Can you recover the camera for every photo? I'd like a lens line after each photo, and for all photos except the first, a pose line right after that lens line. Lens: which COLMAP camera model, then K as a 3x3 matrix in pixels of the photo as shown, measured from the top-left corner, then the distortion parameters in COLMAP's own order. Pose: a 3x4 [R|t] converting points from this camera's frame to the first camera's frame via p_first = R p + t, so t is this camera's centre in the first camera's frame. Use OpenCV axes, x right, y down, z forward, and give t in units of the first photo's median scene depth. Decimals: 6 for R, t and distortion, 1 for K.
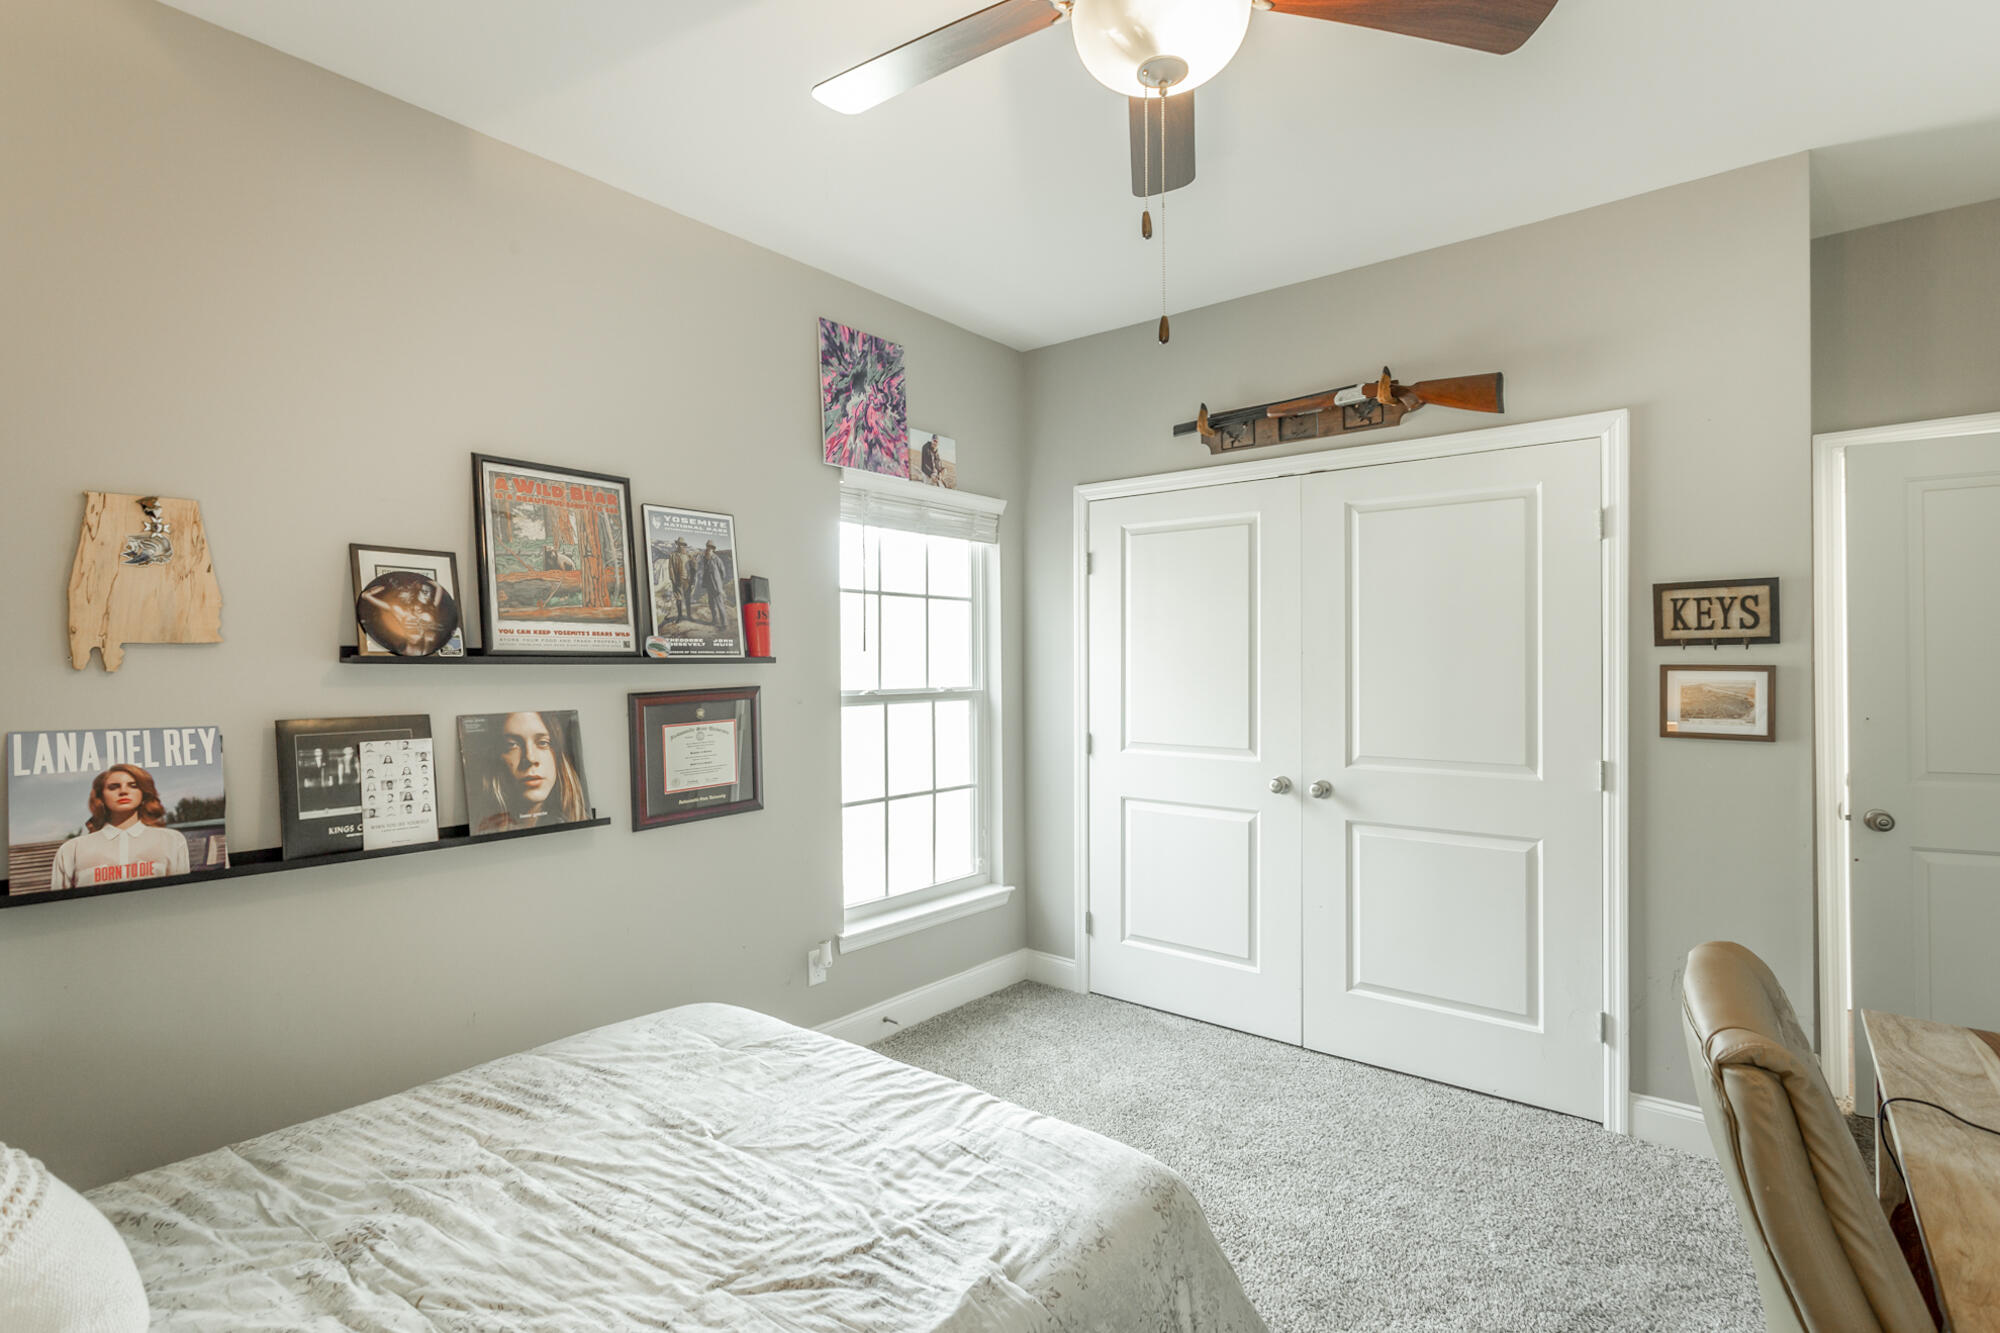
lens RADIAL K [[988.8, 0, 985.8], [0, 988.8, 659.2], [0, 0, 1]] dist [-0.001281, 0.000809]
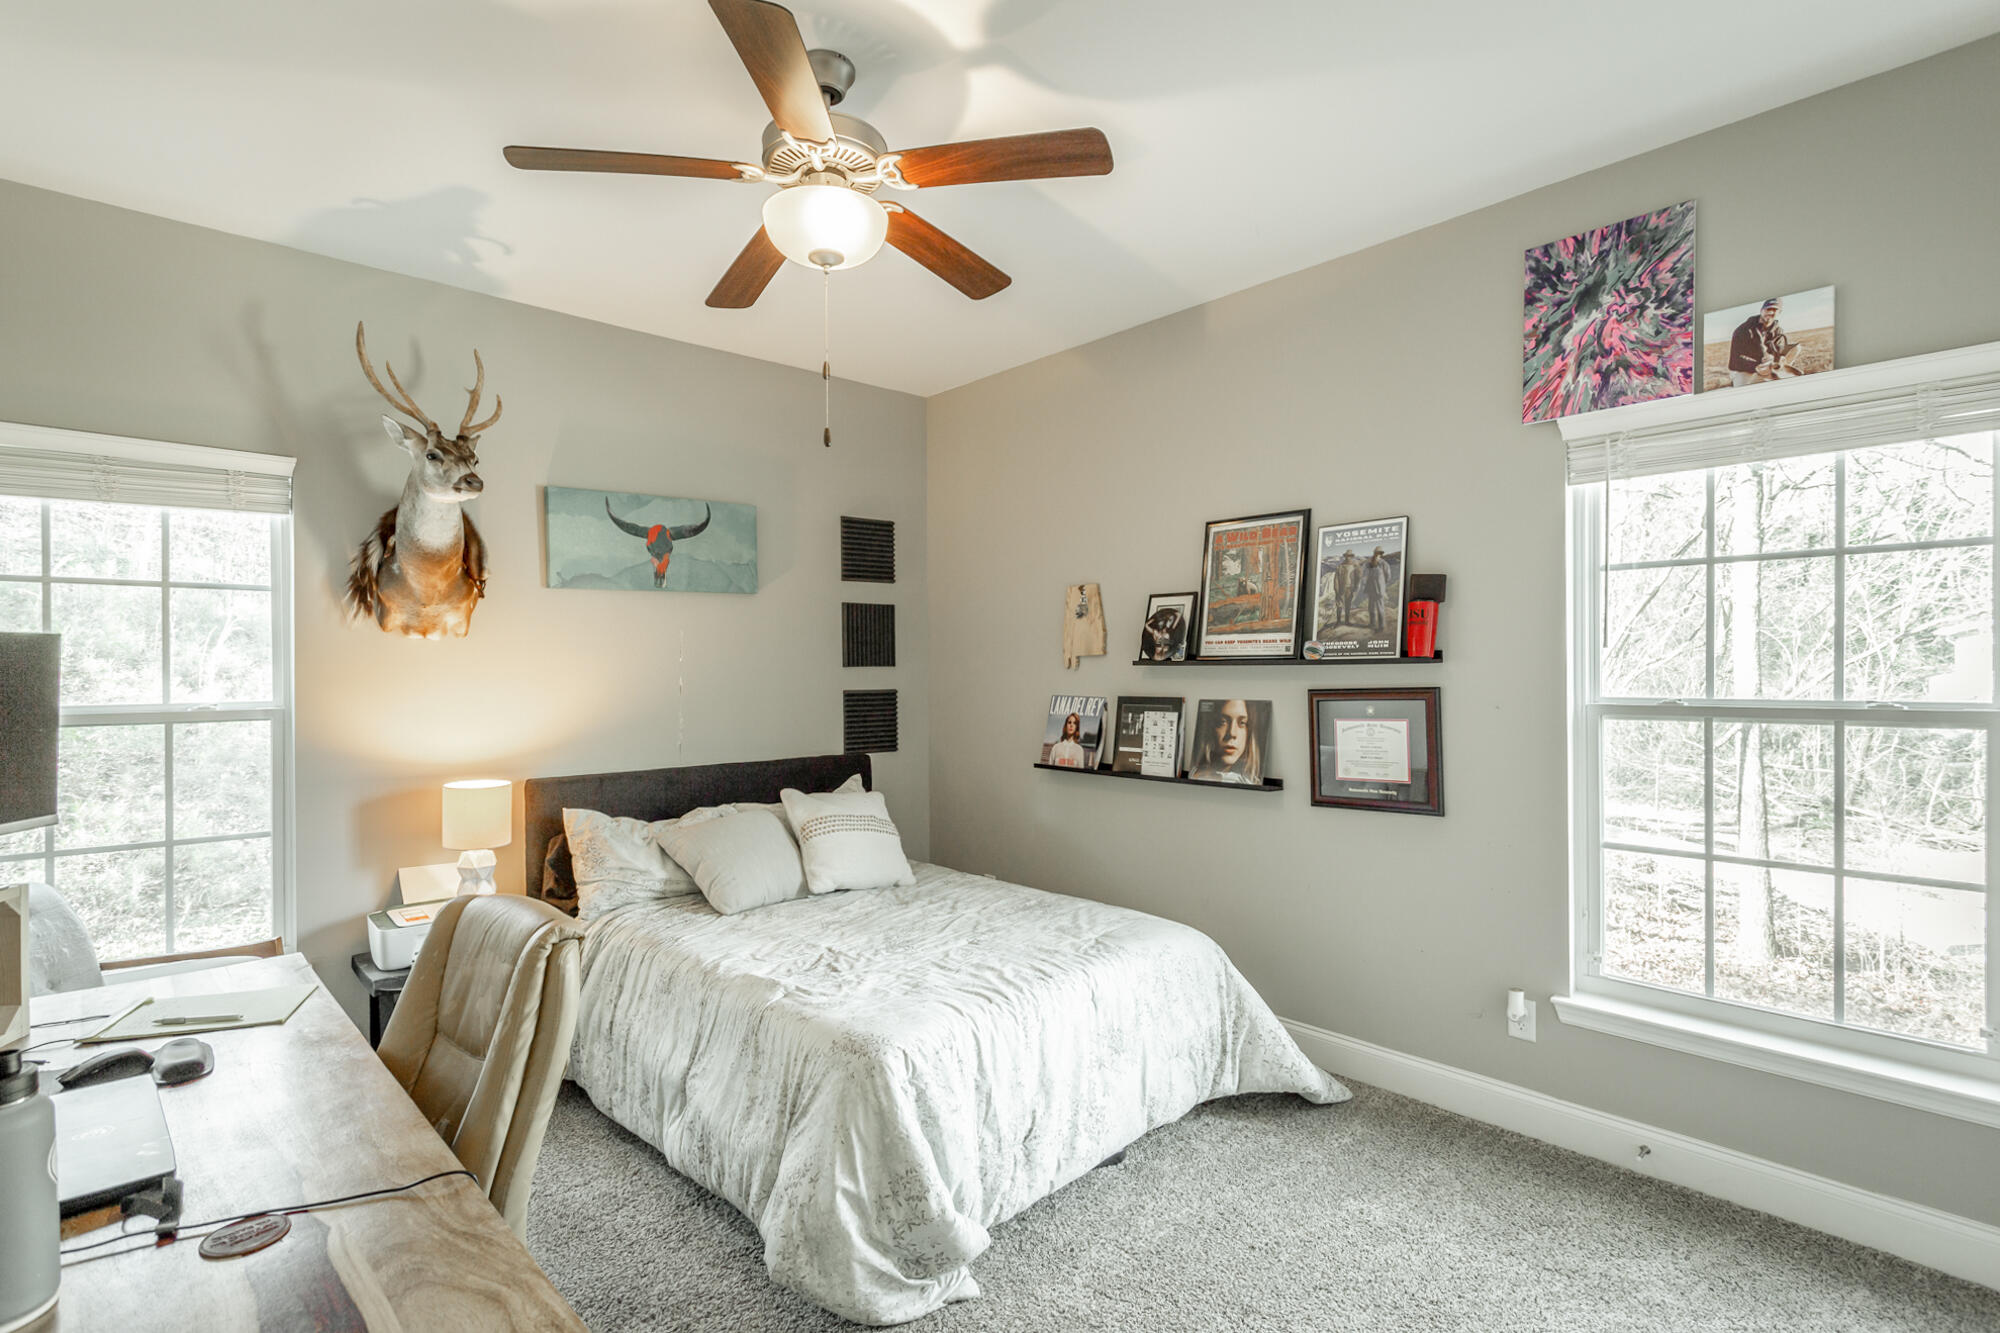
lens RADIAL K [[988.8, 0, 985.8], [0, 988.8, 659.2], [0, 0, 1]] dist [-0.001281, 0.000809]
pose [[-0.168986, 0.001622, -0.985617, 0.864184], [0.016775, 0.999859, -0.001231, -0.006747], [0.985476, -0.016742, -0.168989, 0.802111]]
